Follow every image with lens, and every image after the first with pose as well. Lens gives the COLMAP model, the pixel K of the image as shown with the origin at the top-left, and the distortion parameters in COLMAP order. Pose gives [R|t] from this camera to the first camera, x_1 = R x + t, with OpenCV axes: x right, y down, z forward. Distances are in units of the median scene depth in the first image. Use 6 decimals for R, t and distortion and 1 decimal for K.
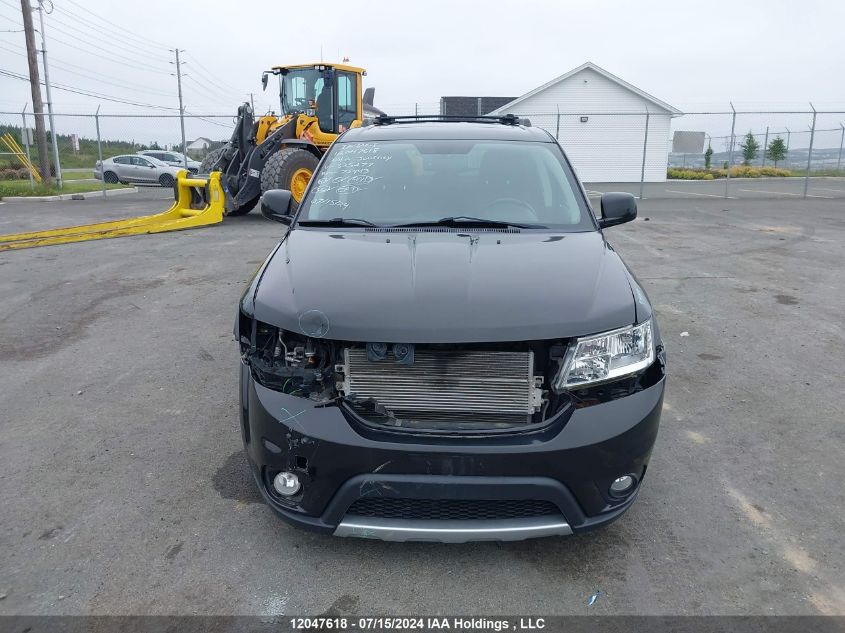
lens RADIAL K [[620.1, 0, 404.9], [0, 620.1, 300.8], [0, 0, 1]] dist [0.062201, -0.077820]
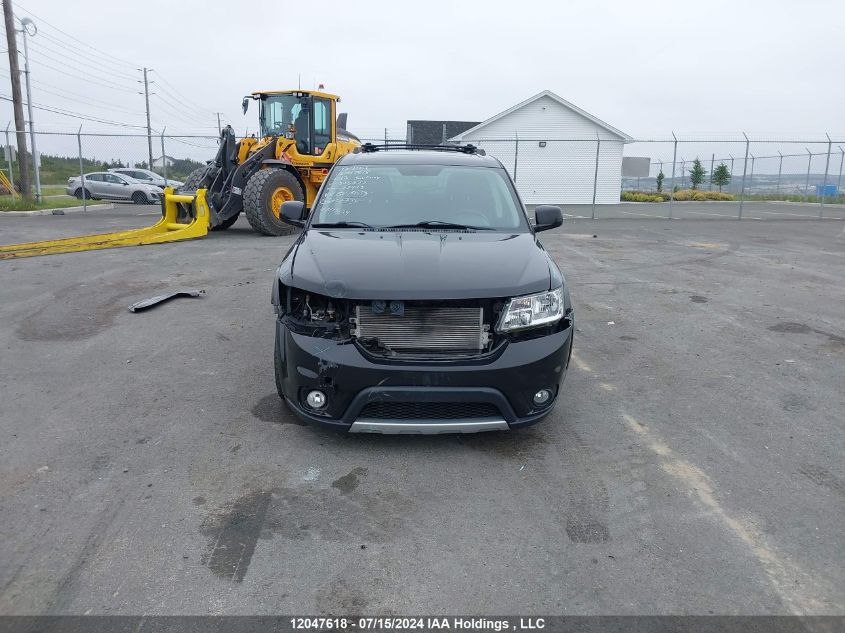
lens RADIAL K [[620.1, 0, 404.9], [0, 620.1, 300.8], [0, 0, 1]] dist [0.062201, -0.077820]
pose [[0.998475, 0.001167, 0.055202, -0.015184], [0.000576, 0.999502, -0.031554, 0.026685], [-0.055211, 0.031537, 0.997977, -0.115055]]
